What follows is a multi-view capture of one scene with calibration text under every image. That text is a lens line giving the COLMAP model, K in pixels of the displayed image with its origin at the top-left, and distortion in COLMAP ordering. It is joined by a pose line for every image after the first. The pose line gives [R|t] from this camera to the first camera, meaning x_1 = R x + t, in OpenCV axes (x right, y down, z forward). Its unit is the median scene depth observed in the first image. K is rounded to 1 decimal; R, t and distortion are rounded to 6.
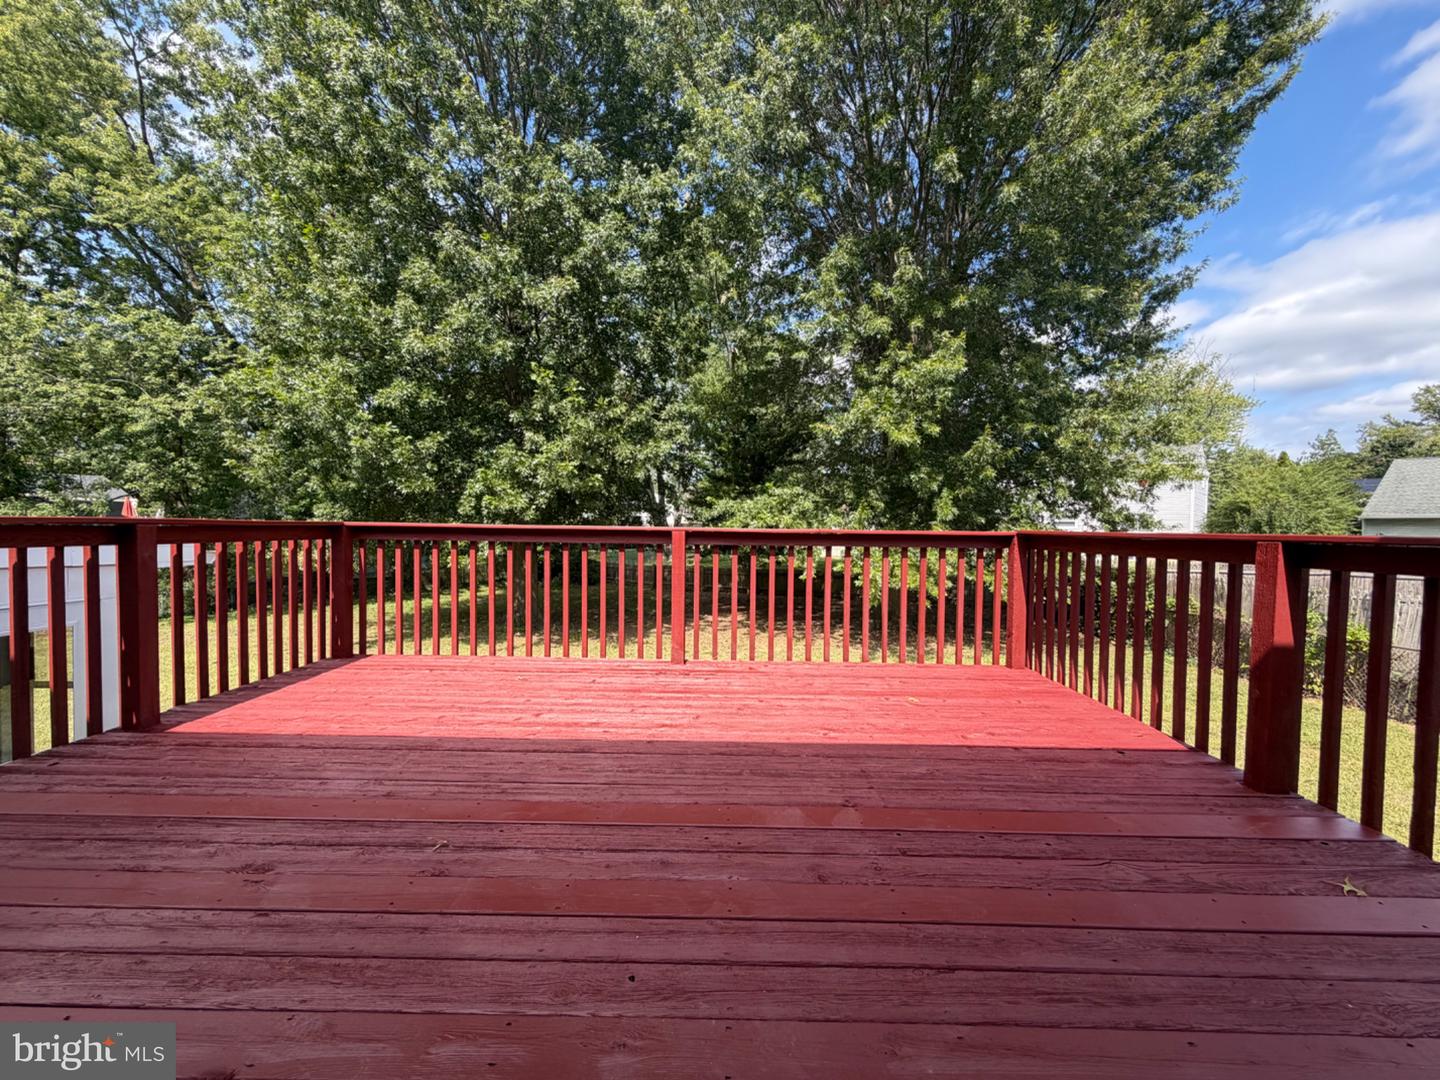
lens RADIAL K [[572.4, 0, 719.2], [0, 572.4, 539.2], [0, 0, 1]] dist [0.000030, 0.000411]
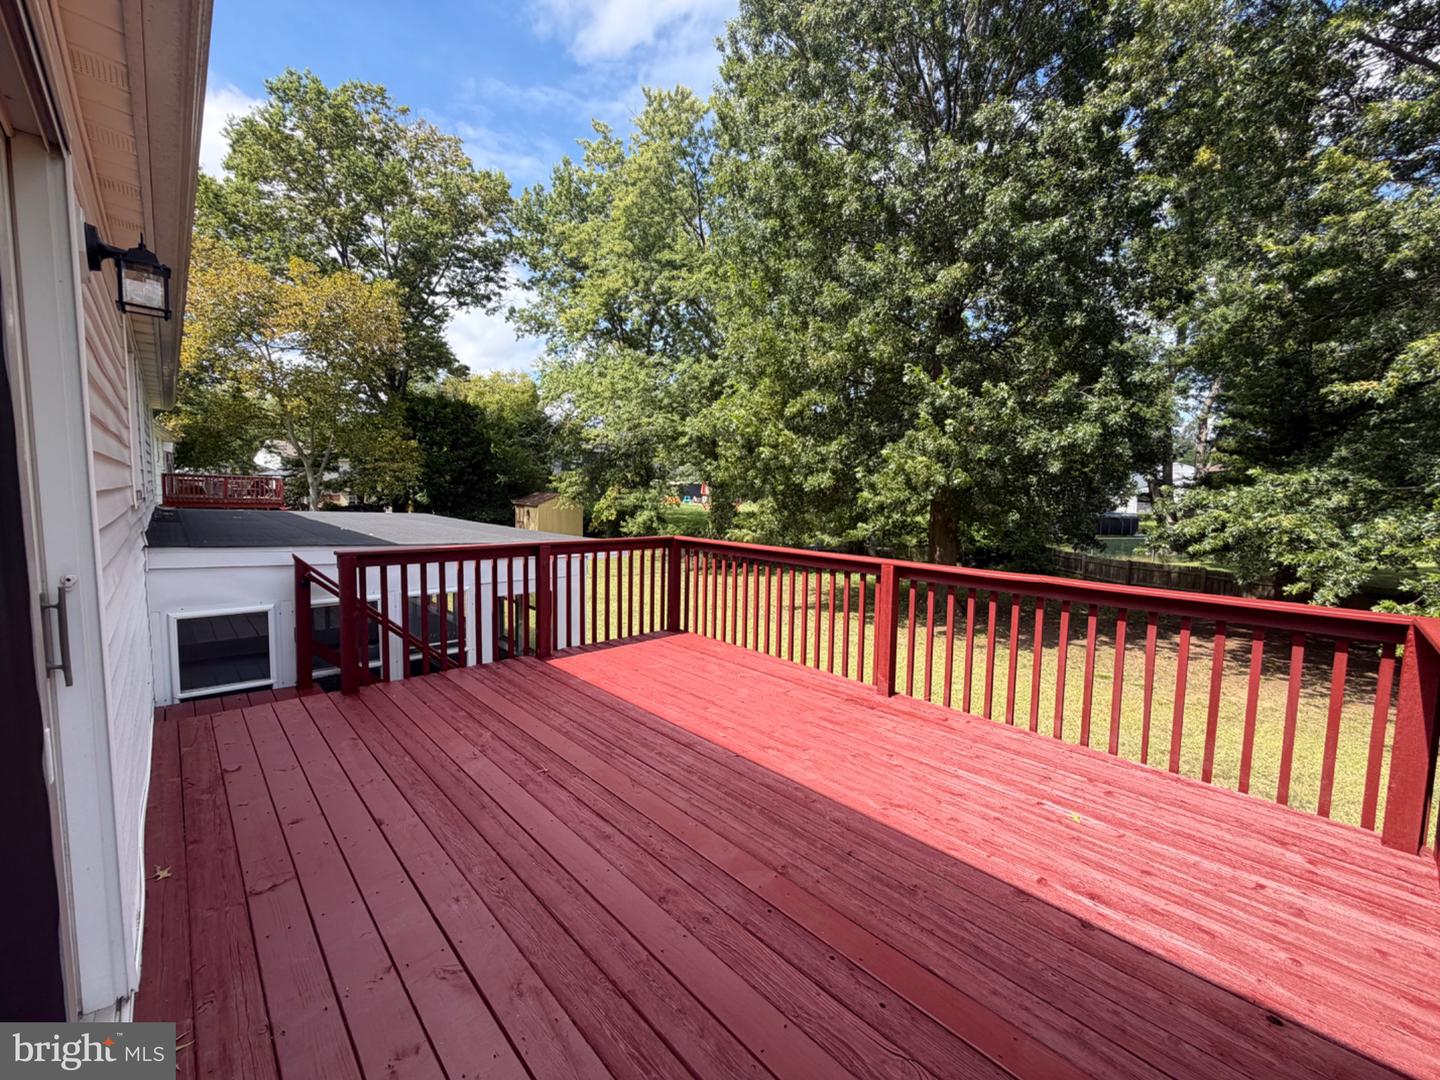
lens RADIAL K [[572.4, 0, 718.4], [0, 572.4, 541.3], [0, 0, 1]] dist [0.000030, 0.000411]
pose [[0.694248, 0.064387, -0.716850, 0.191542], [-0.026185, 0.997591, 0.064244, -0.049133], [0.719259, -0.025830, 0.694261, 0.038152]]
